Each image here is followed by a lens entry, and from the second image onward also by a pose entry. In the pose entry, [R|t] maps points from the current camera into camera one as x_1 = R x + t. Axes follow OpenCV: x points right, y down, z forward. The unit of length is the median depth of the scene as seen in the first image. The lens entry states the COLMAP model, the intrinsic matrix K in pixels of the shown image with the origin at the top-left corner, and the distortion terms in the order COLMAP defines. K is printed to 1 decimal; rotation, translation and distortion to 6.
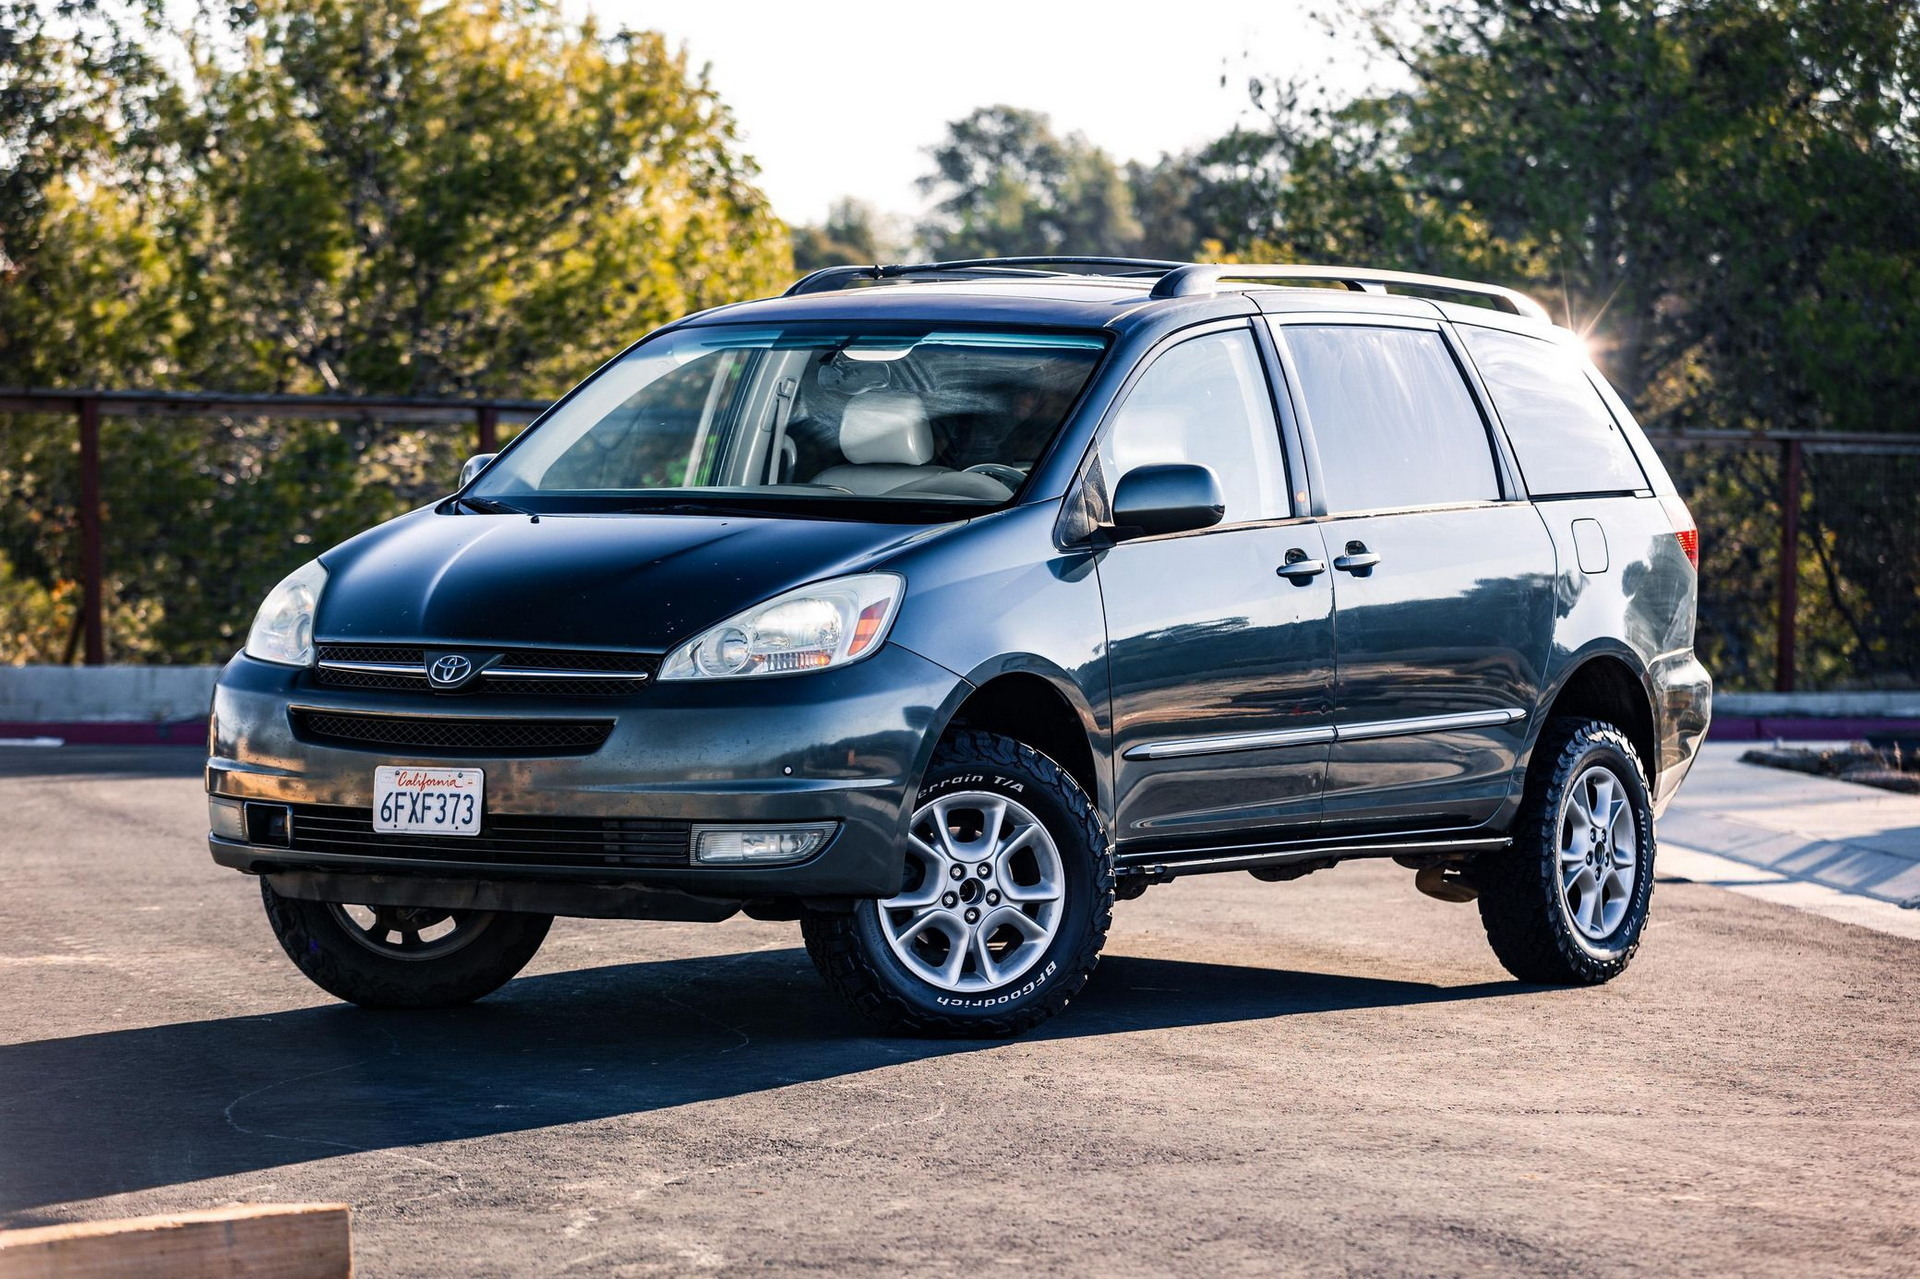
lens RADIAL K [[6804.5, 0, 960.0], [0, 6804.5, 639.5], [0, 0, 1]] dist [-0.080777, 0.634560]
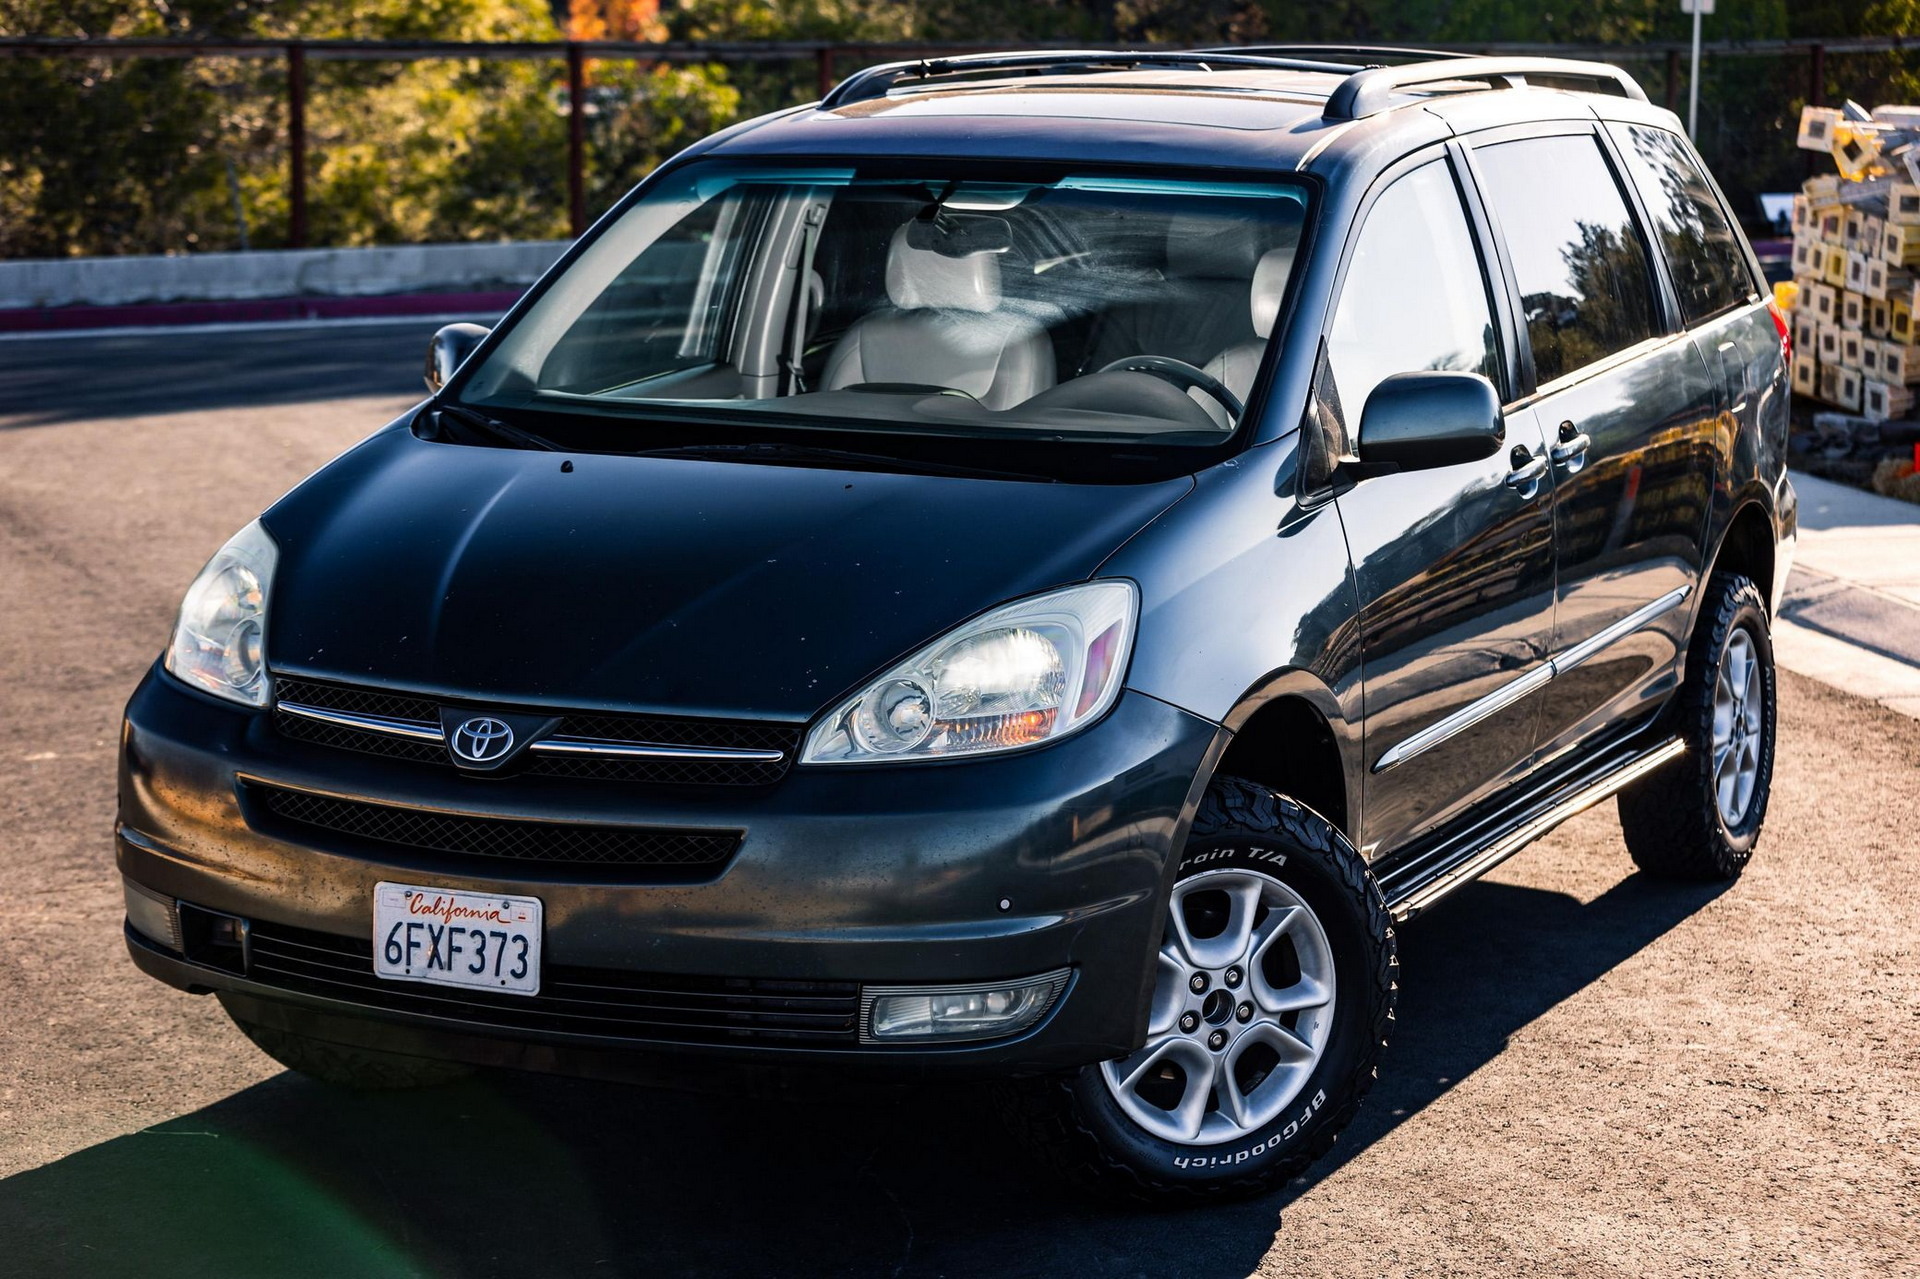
lens RADIAL K [[3955.5, 0, 960.0], [0, 3955.5, 639.5], [0, 0, 1]] dist [0.012217, -0.398150]
pose [[0.993927, -0.025676, 0.107006, -0.068538], [0.010889, 0.990574, 0.136548, -0.058169], [-0.109503, -0.134554, 0.984837, 0.598591]]
